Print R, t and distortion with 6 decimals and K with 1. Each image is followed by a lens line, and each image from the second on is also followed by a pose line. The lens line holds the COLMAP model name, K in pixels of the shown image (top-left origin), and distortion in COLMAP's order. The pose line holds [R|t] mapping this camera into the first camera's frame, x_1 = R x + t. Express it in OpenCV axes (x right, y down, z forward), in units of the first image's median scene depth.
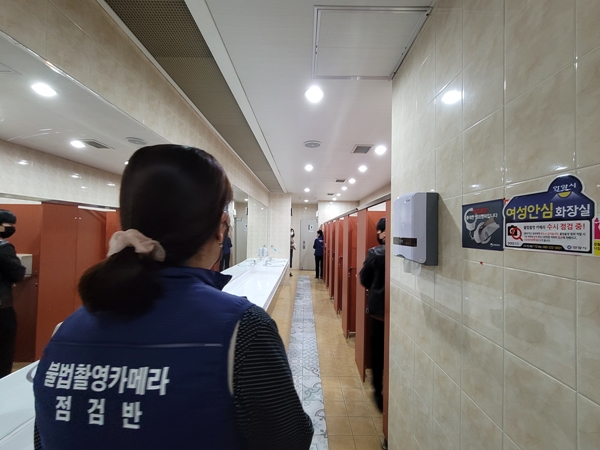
lens RADIAL K [[241.5, 0, 300.1], [0, 241.5, 228.4], [0, 0, 1]] dist [0.003596, 0.000235]
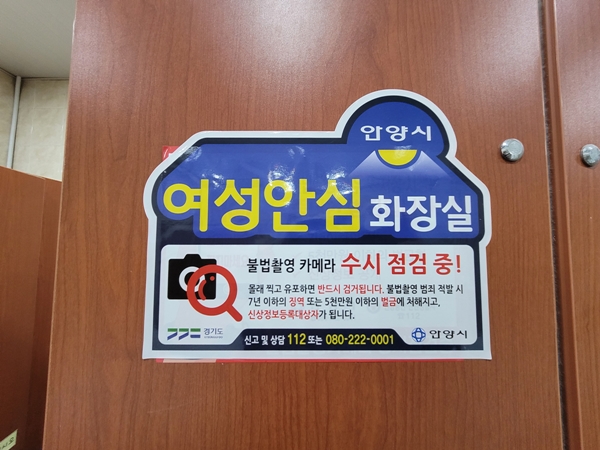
lens RADIAL K [[241.5, 0, 299.9], [0, 241.5, 225.5], [0, 0, 1]] dist [0.003596, 0.000235]
pose [[-0.036579, 0.042054, 0.998445, 0.753260], [-0.008973, 0.999060, -0.042409, -0.038303], [-0.999290, -0.010510, -0.036168, 1.070583]]
